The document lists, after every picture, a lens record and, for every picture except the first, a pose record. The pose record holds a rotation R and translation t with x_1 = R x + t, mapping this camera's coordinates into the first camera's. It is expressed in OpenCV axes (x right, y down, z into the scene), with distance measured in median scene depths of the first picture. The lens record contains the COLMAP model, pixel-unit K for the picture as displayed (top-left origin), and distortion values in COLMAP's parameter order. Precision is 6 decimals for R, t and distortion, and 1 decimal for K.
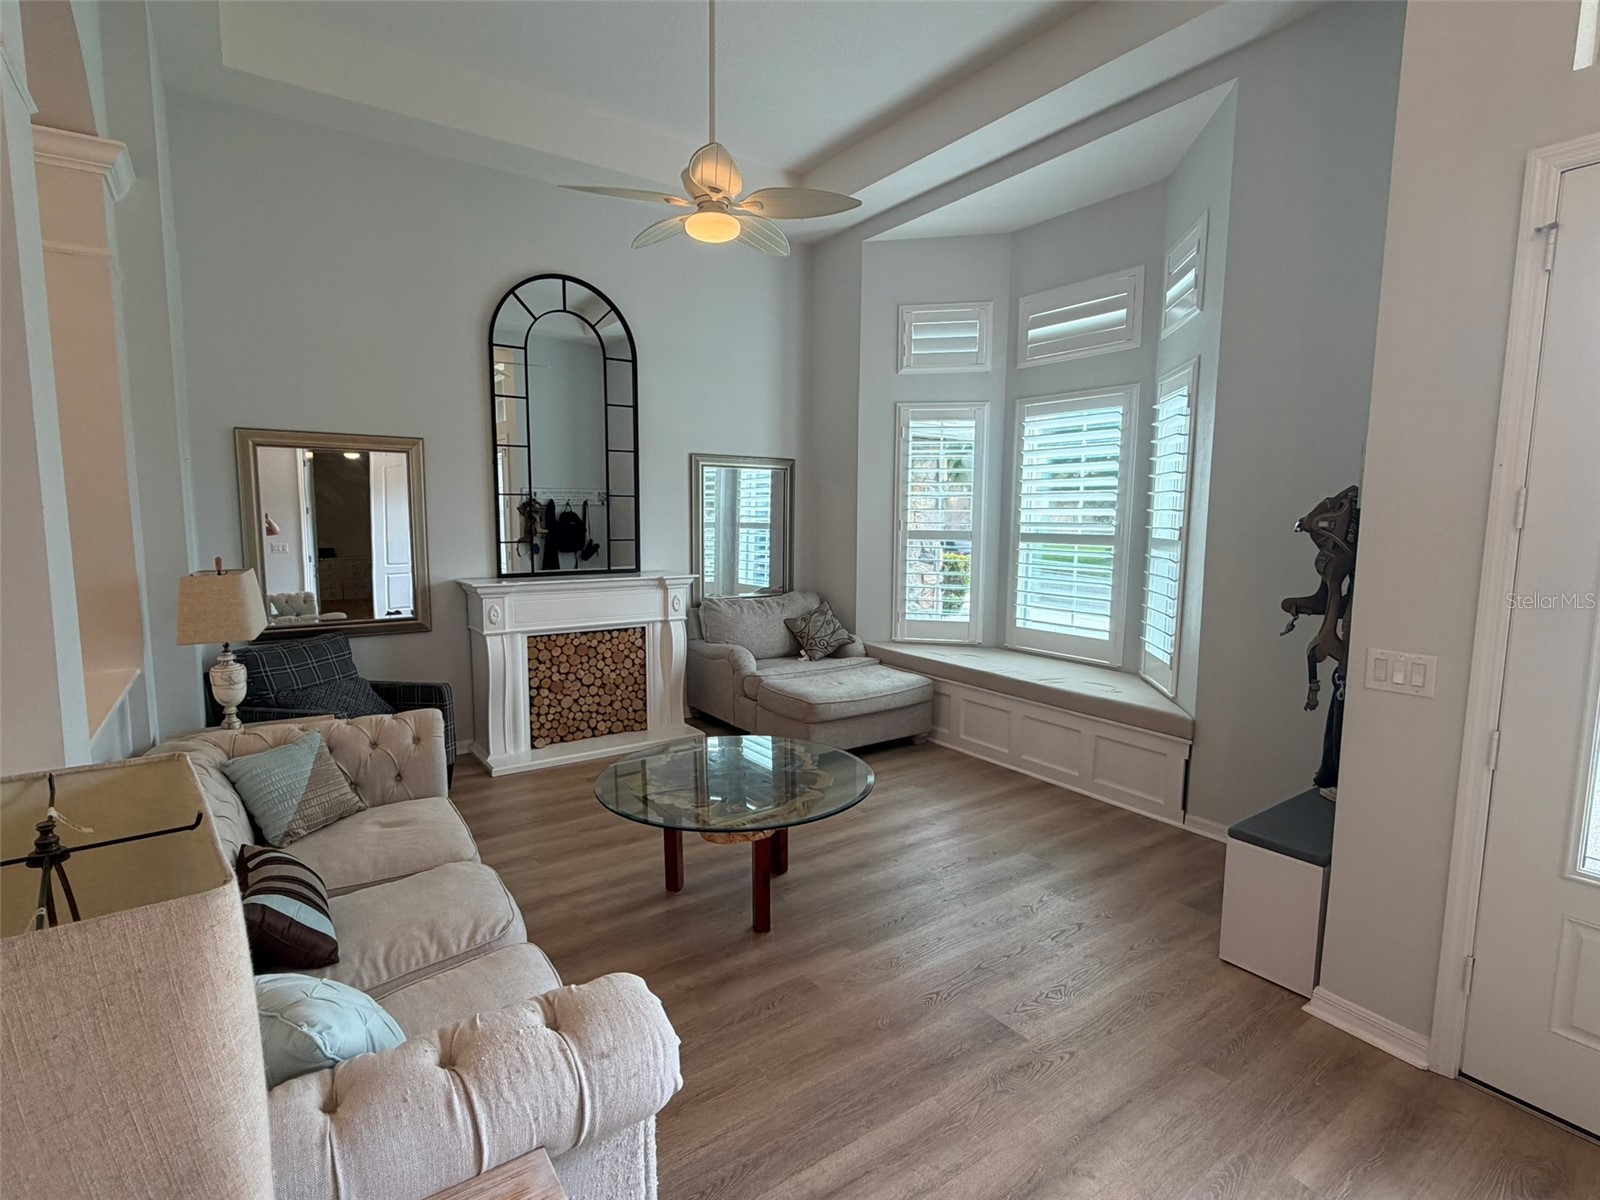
lens RADIAL K [[781.3, 0, 794.2], [0, 781.3, 600.6], [0, 0, 1]] dist [0.002199, -0.000817]
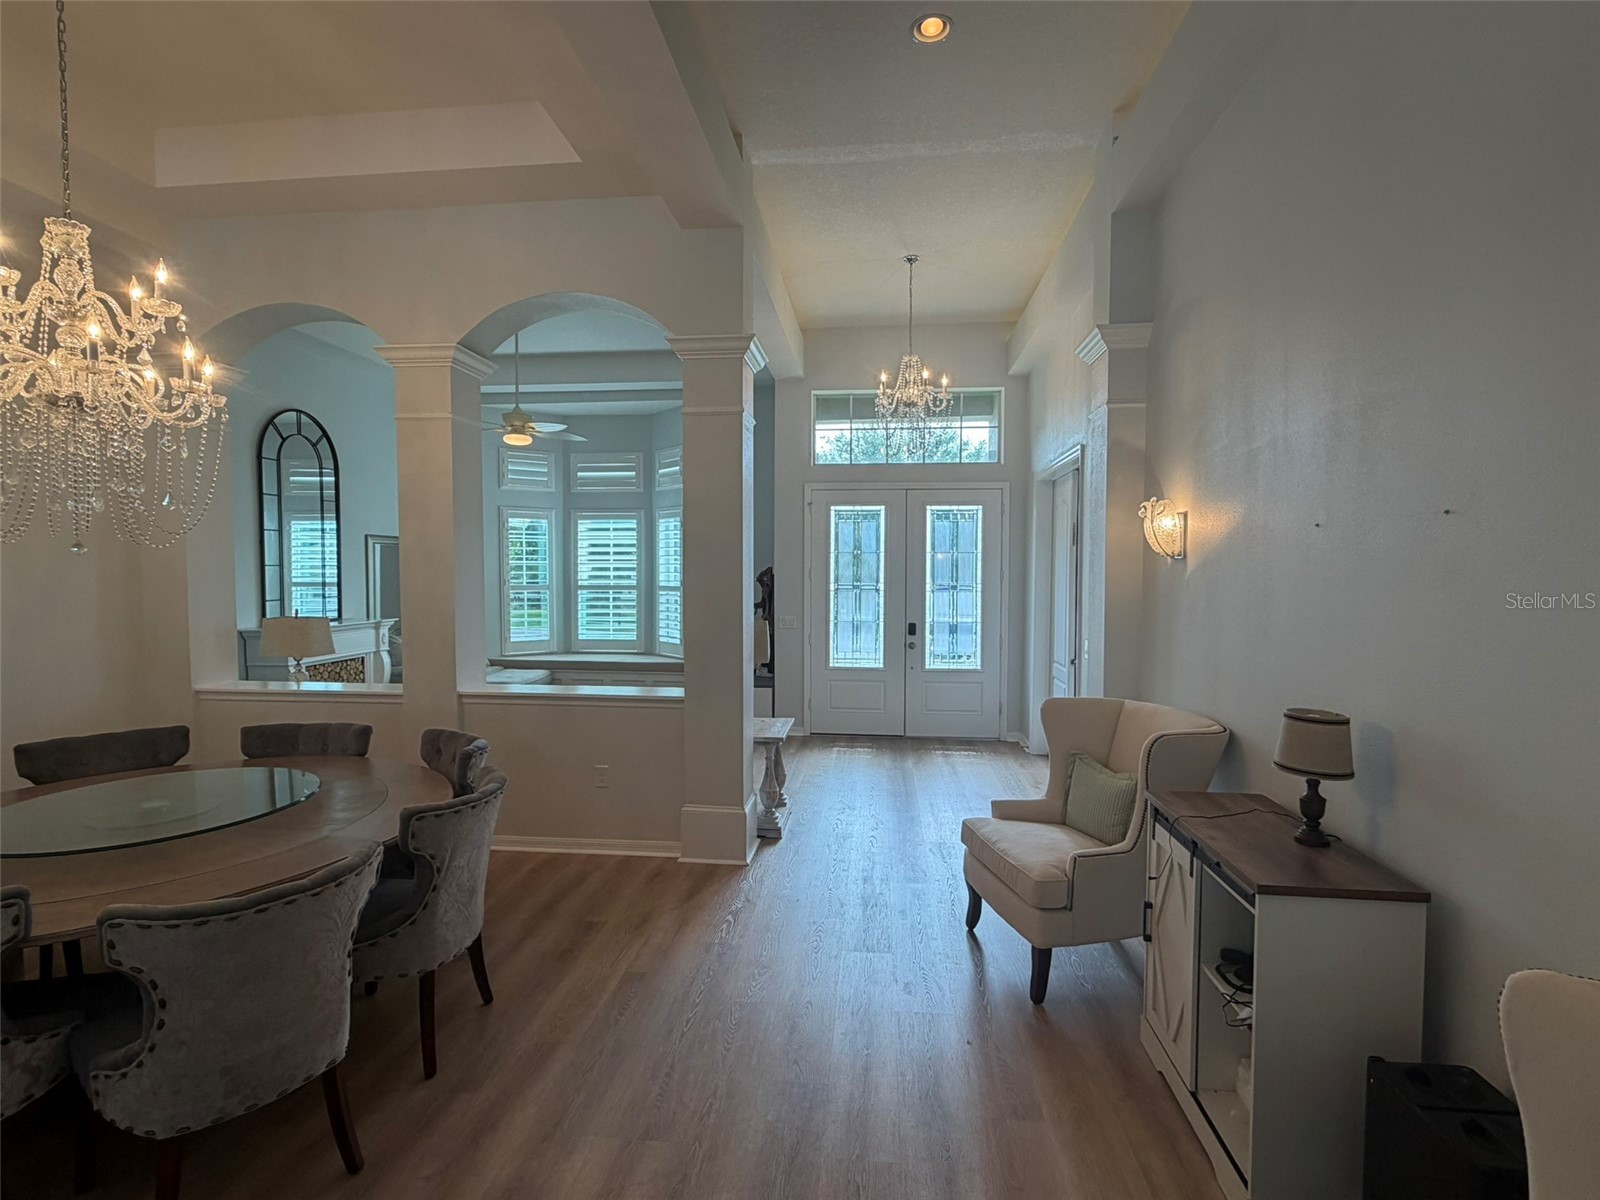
lens RADIAL K [[781.3, 0, 795.5], [0, 781.3, 600.5], [0, 0, 1]] dist [0.002199, -0.000817]
pose [[0.656390, -0.037768, 0.753476, -0.742419], [0.087633, 0.995802, -0.026427, 0.038103], [-0.749315, 0.083375, 0.656945, -0.534654]]
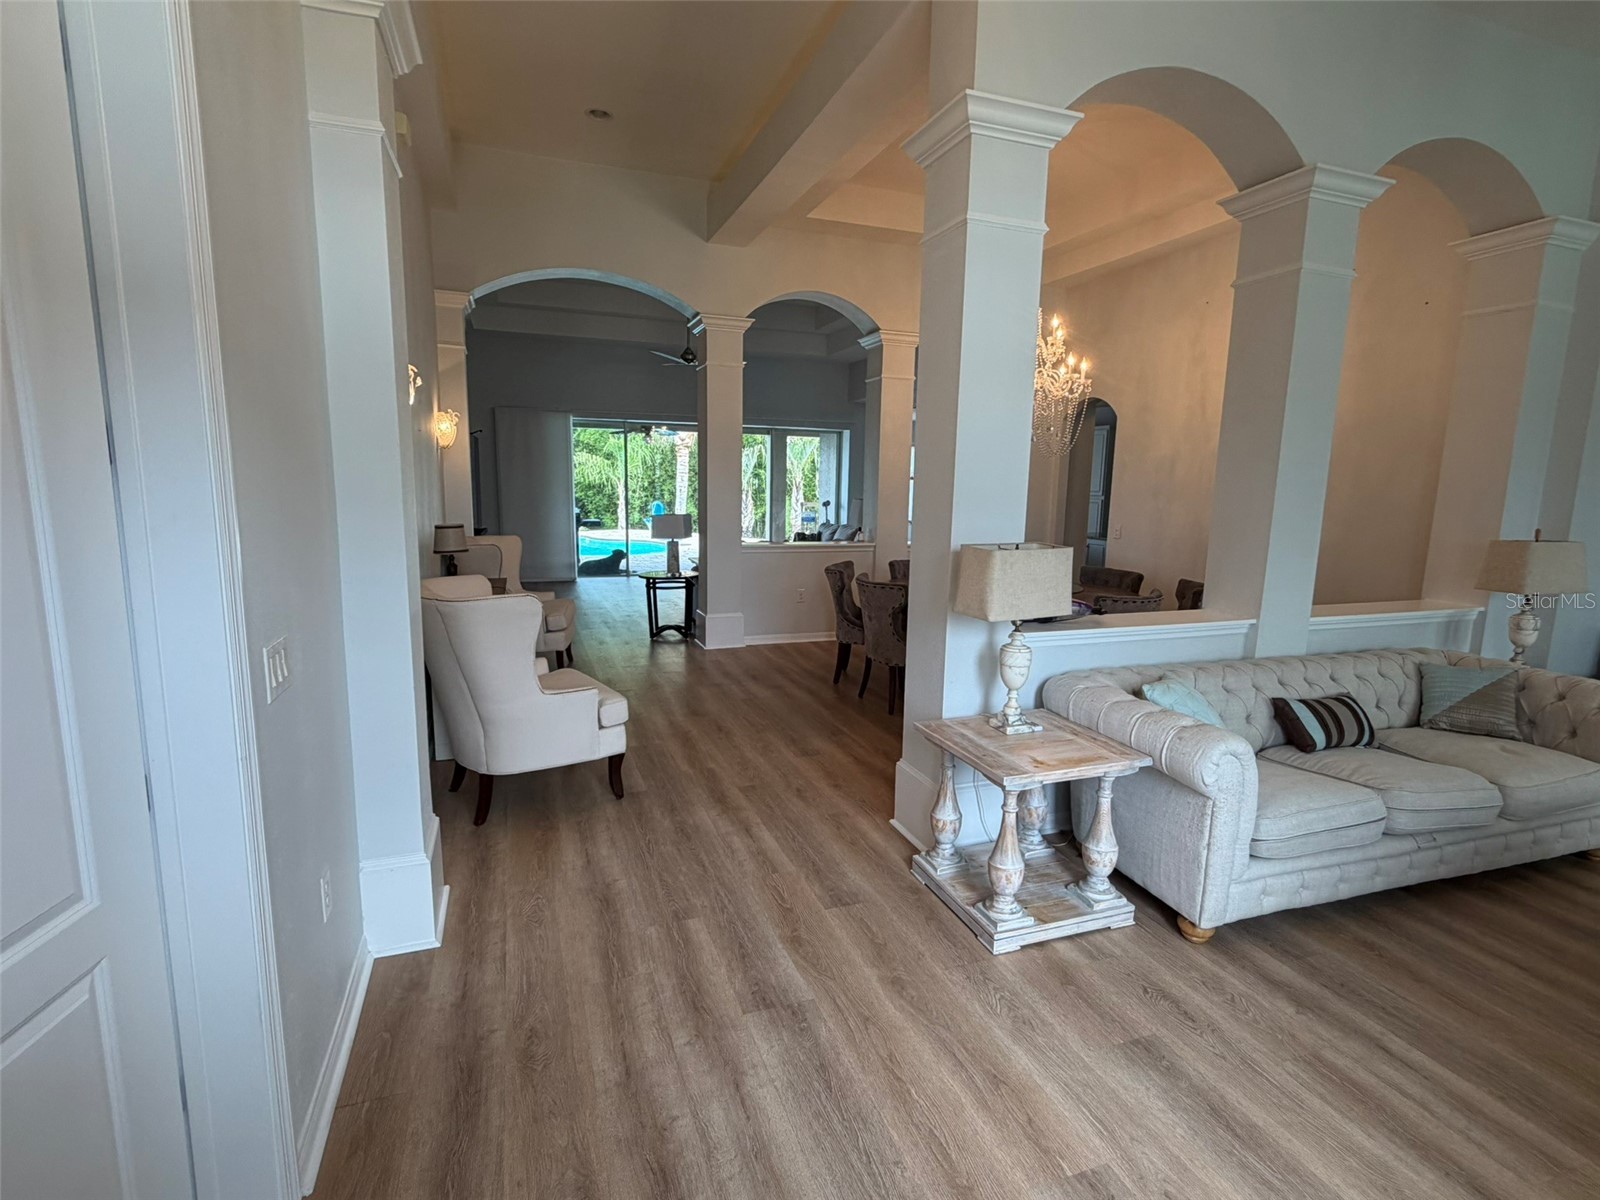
lens RADIAL K [[781.3, 0, 802.2], [0, 781.3, 598.8], [0, 0, 1]] dist [0.002199, -0.000817]
pose [[-0.250426, 0.137864, -0.958270, 0.465099], [-0.131267, 0.975833, 0.174695, -0.008883], [0.959195, 0.169537, -0.226277, 0.106799]]
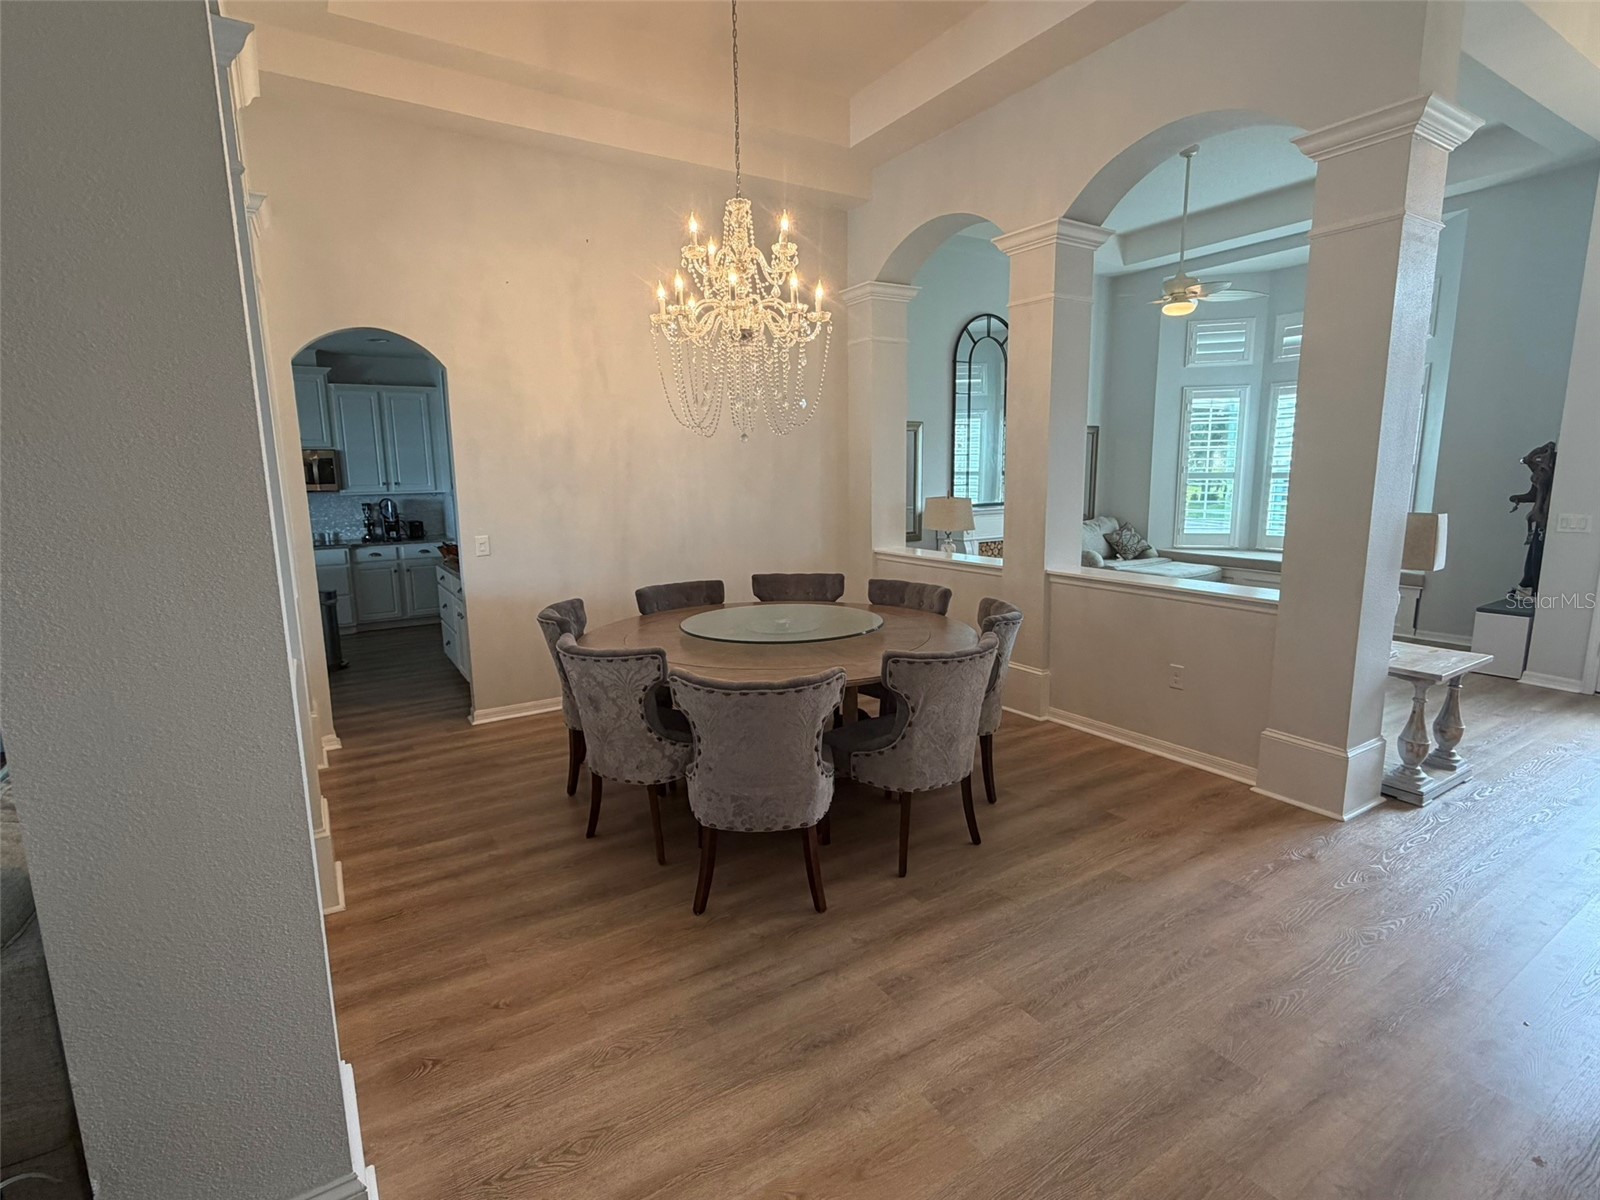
lens RADIAL K [[781.3, 0, 797.0], [0, 781.3, 598.7], [0, 0, 1]] dist [0.002199, -0.000817]
pose [[0.998849, -0.015433, -0.045410, -0.589065], [0.017908, 0.998346, 0.054624, 0.060936], [0.044492, -0.055374, 0.997474, -0.589921]]
